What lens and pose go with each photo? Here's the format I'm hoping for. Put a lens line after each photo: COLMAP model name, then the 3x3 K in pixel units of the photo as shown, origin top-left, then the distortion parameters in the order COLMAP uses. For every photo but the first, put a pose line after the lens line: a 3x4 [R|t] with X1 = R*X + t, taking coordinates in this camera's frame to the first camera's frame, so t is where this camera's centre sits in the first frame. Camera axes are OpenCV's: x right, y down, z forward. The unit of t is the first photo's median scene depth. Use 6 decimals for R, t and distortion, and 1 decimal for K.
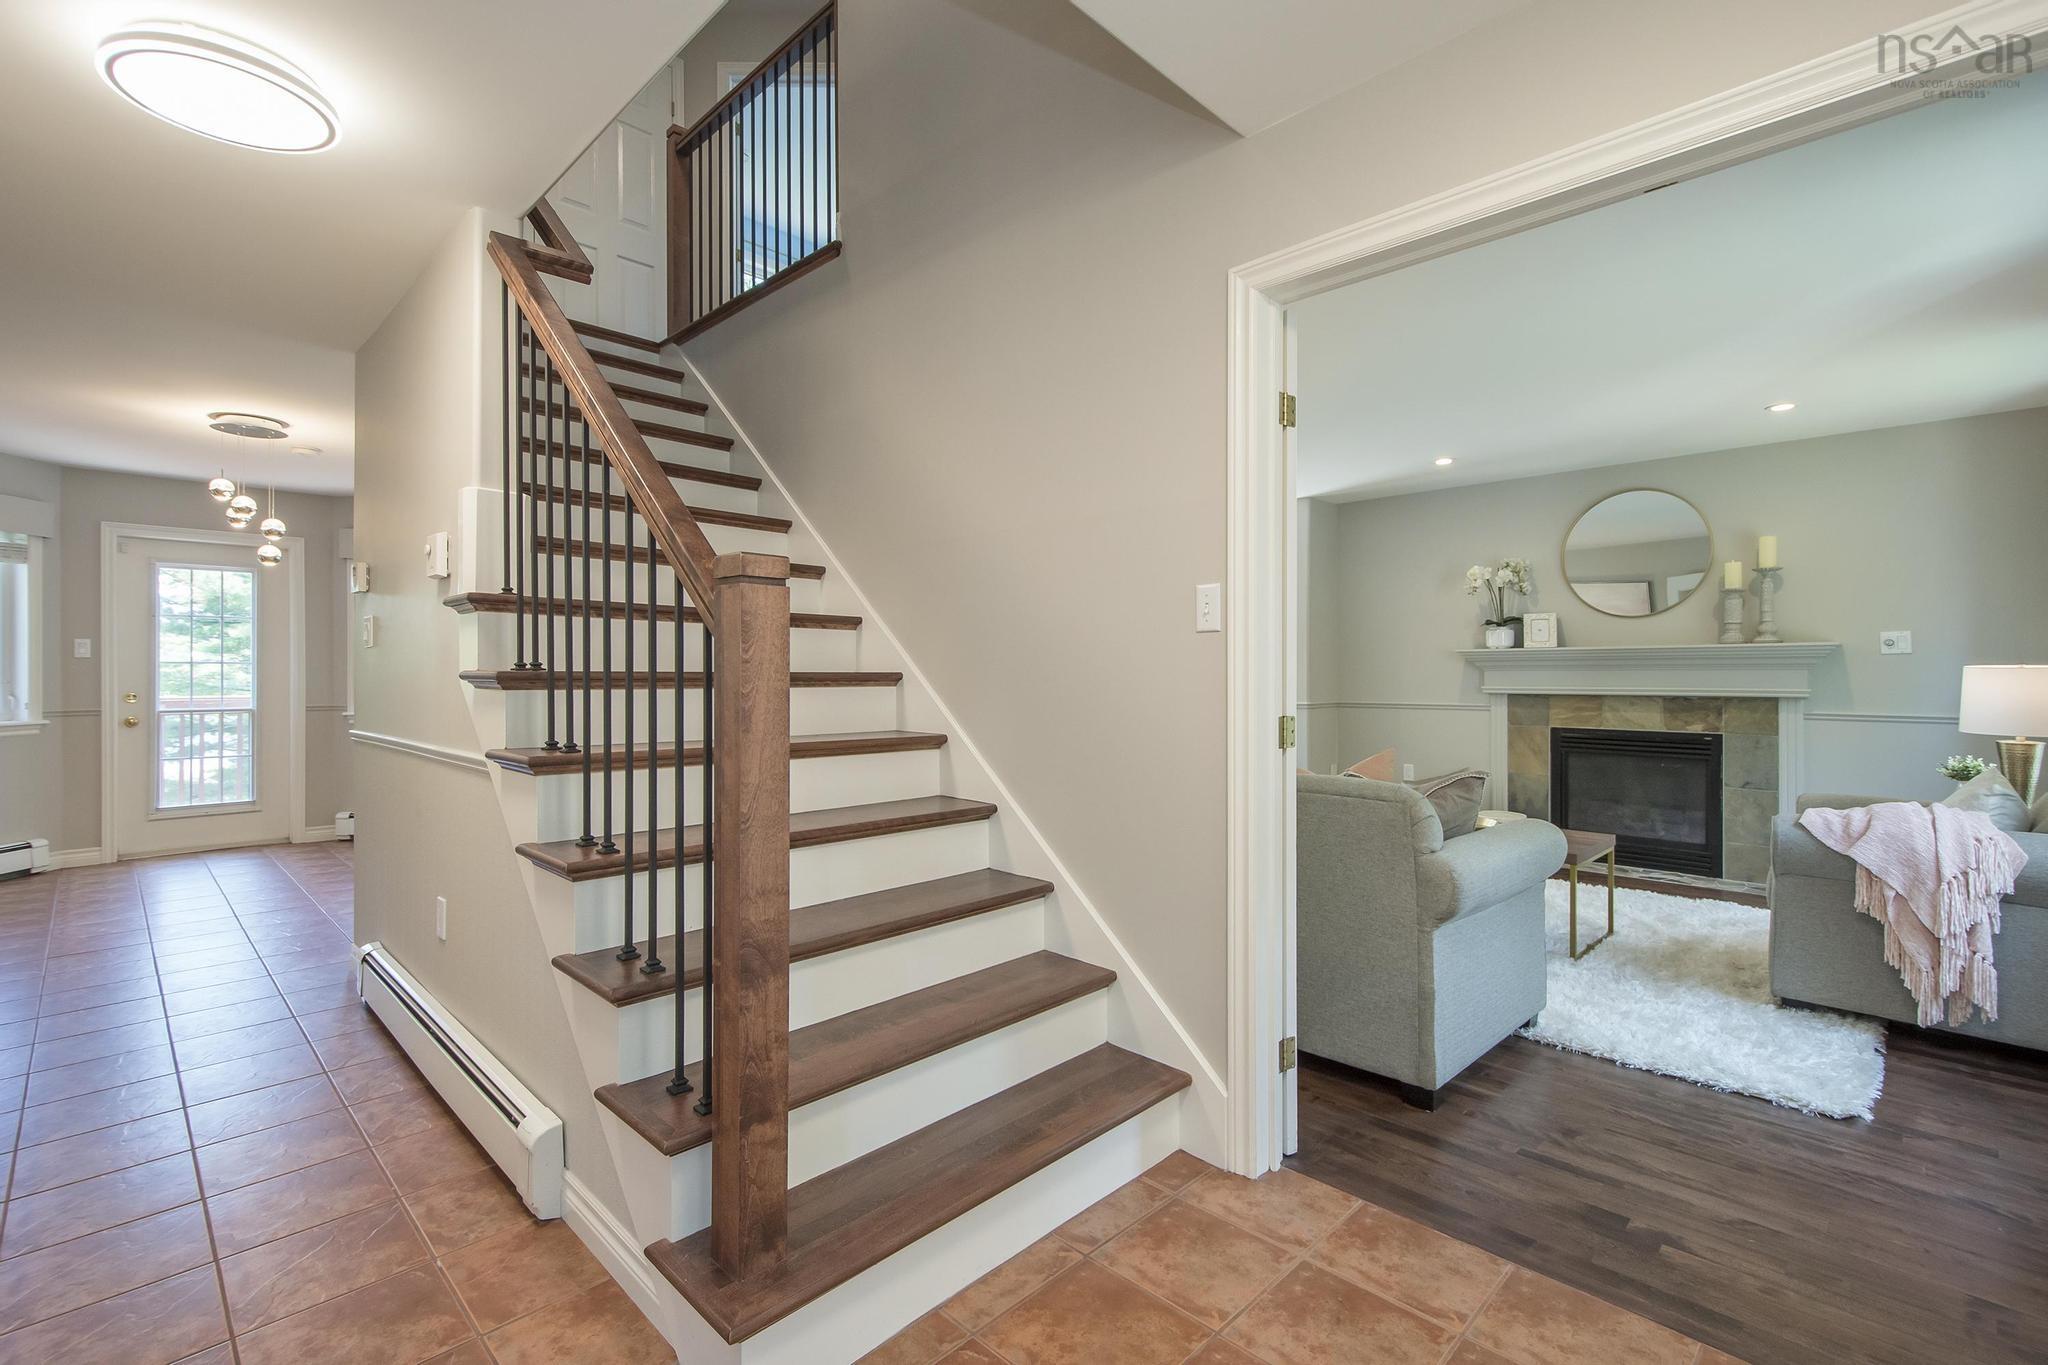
lens RADIAL K [[919.8, 0, 1020.9], [0, 919.8, 667.8], [0, 0, 1]] dist [0.003915, 0.000086]
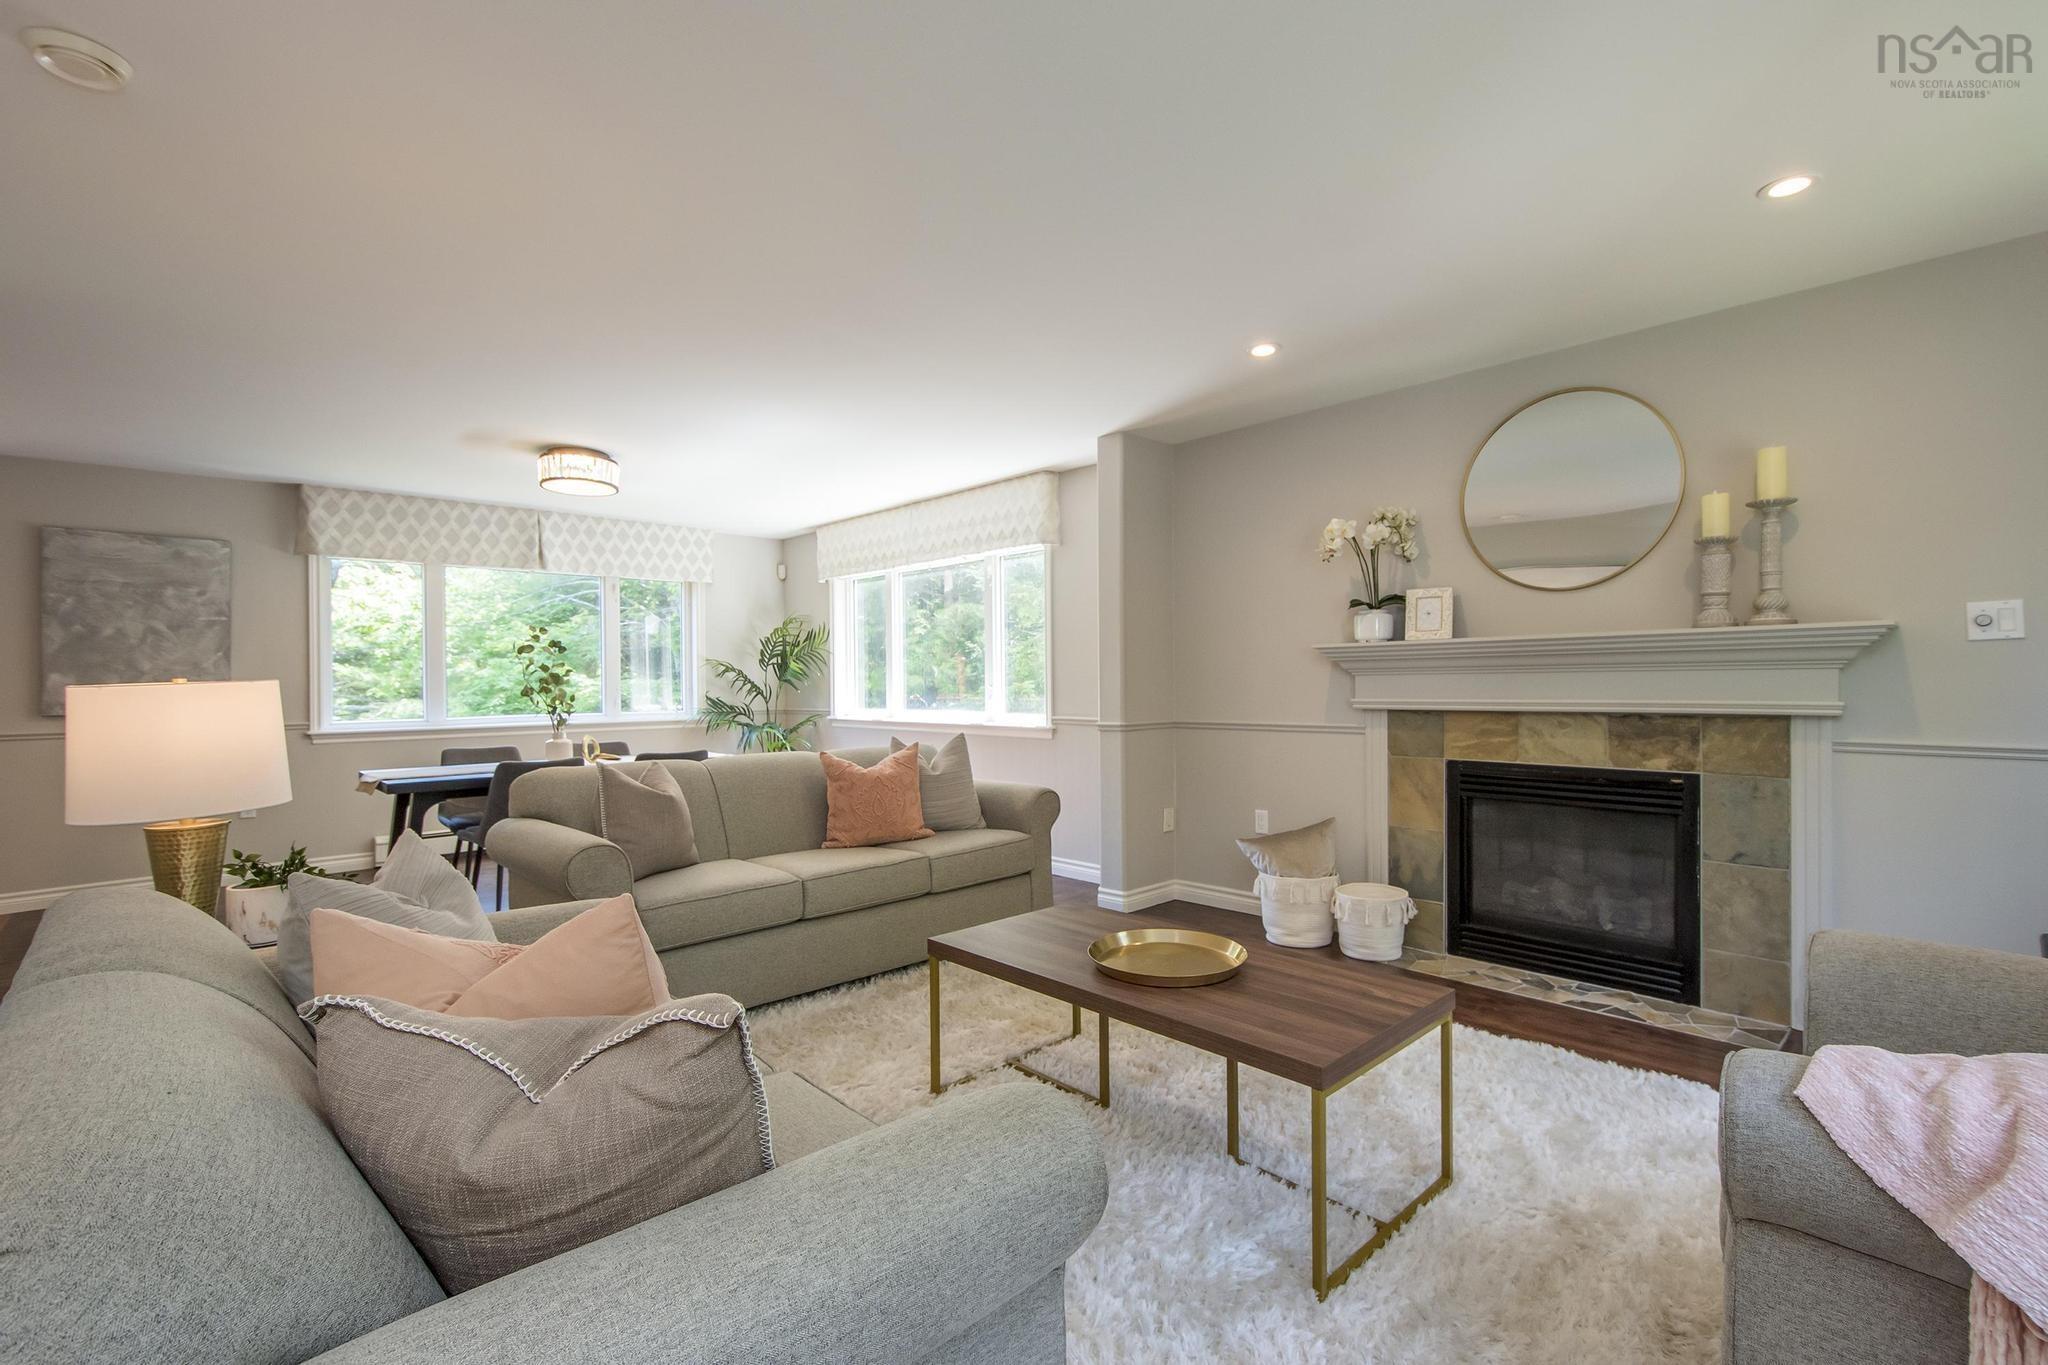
lens RADIAL K [[919.8, 0, 1023.3], [0, 919.8, 685.4], [0, 0, 1]] dist [0.003915, 0.000086]
pose [[0.999673, -0.006931, -0.024608, 0.307602], [0.007126, 0.999944, 0.007848, 0.003937], [0.024553, -0.008020, 0.999666, 0.353250]]
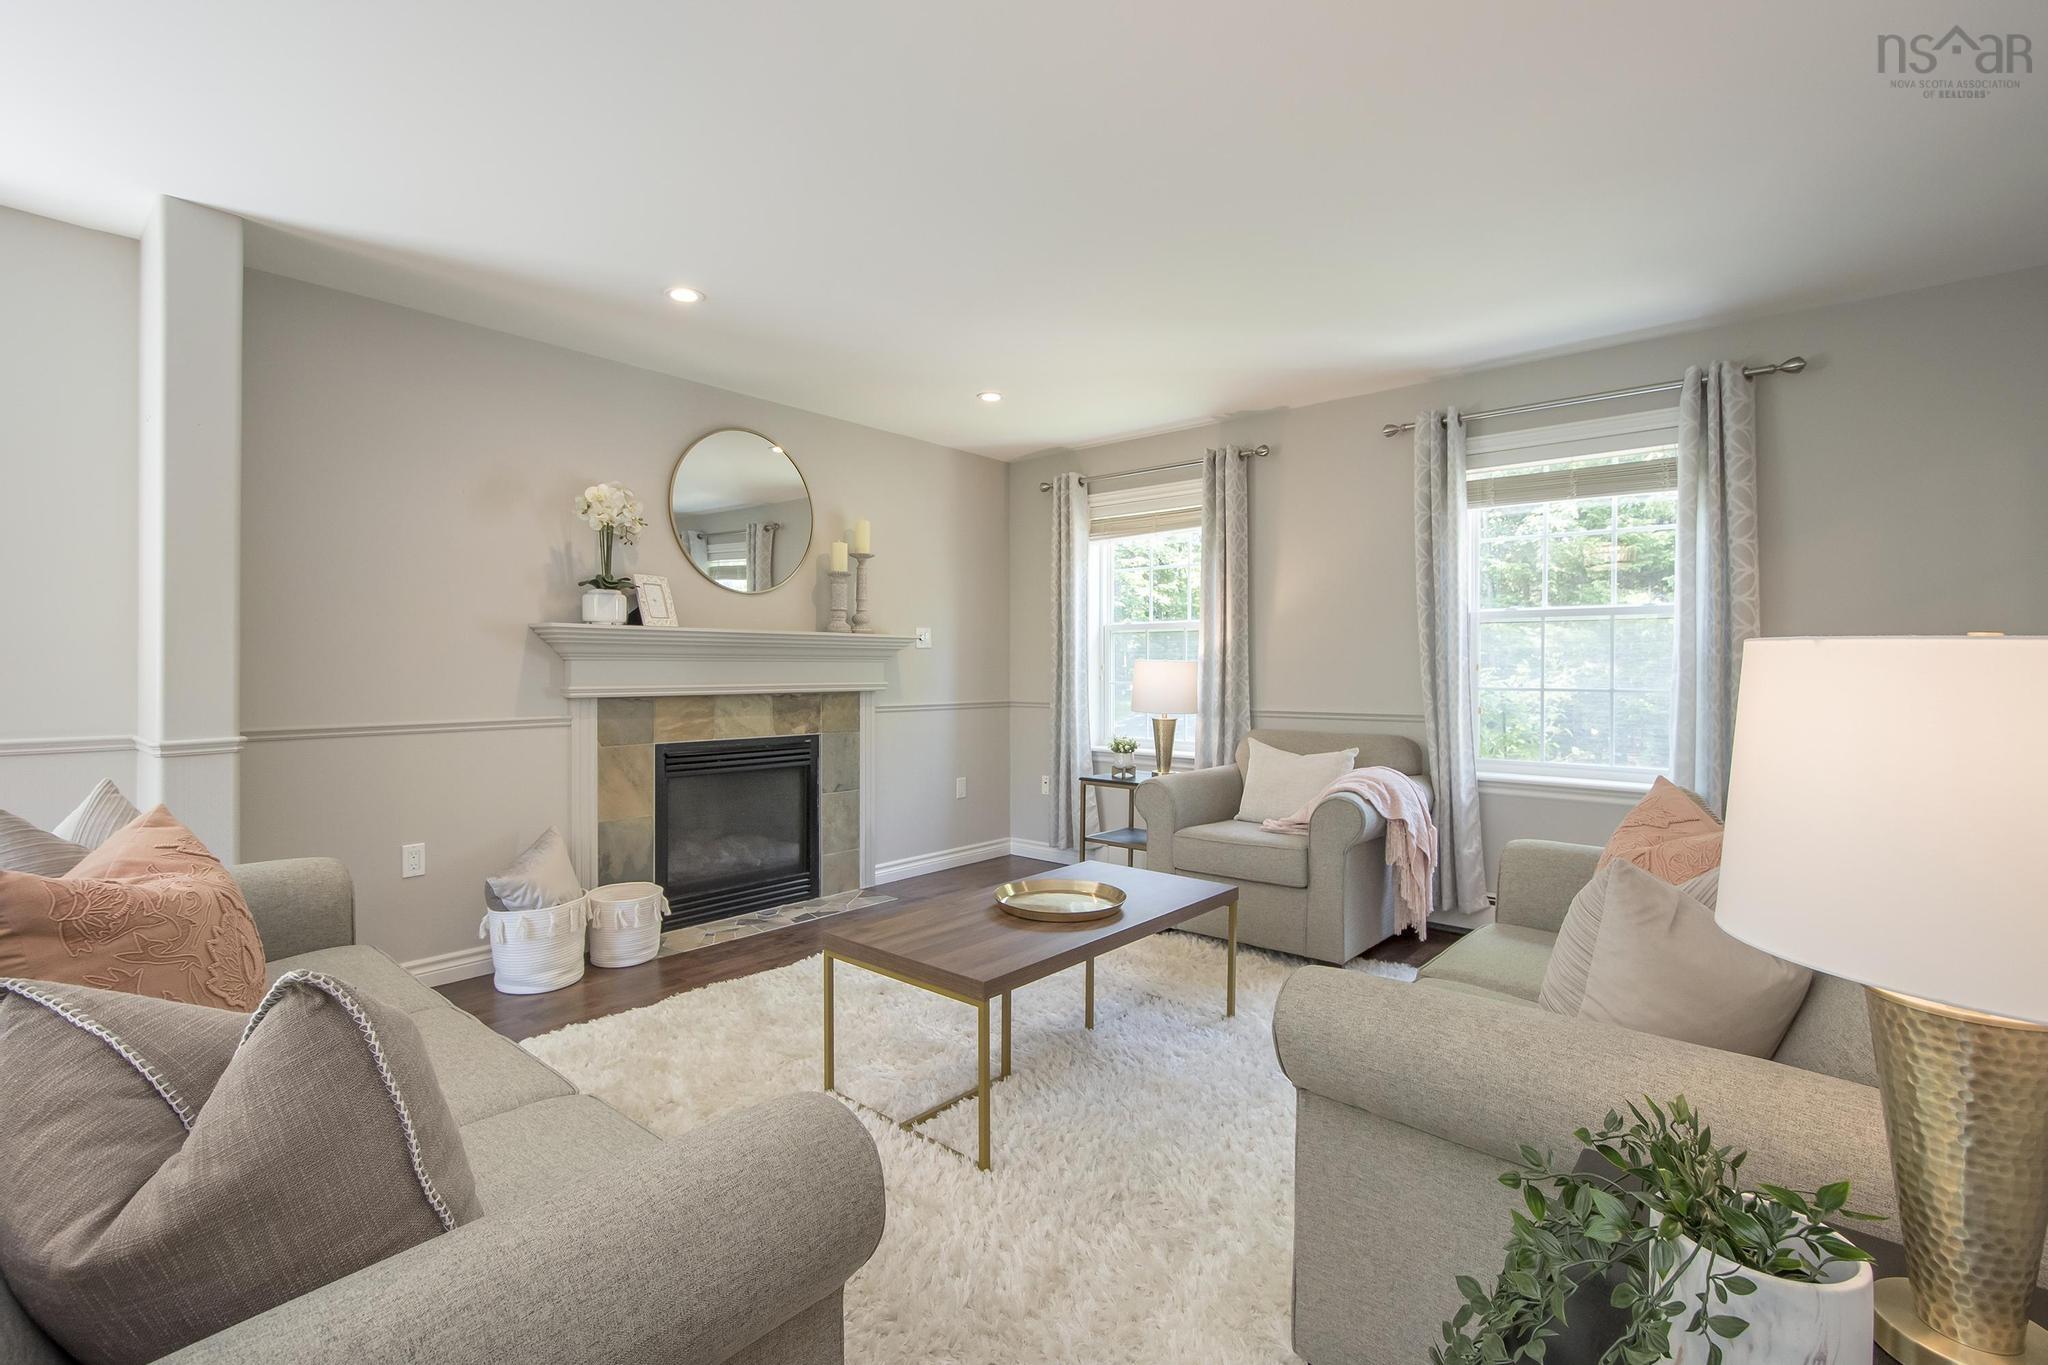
lens RADIAL K [[919.8, 0, 1012.4], [0, 919.8, 674.4], [0, 0, 1]] dist [0.003915, 0.000086]
pose [[-0.069022, -0.004755, 0.997604, -0.129545], [-0.005103, 0.999977, 0.004414, 0.009121], [-0.997602, -0.004786, -0.069045, 0.839669]]
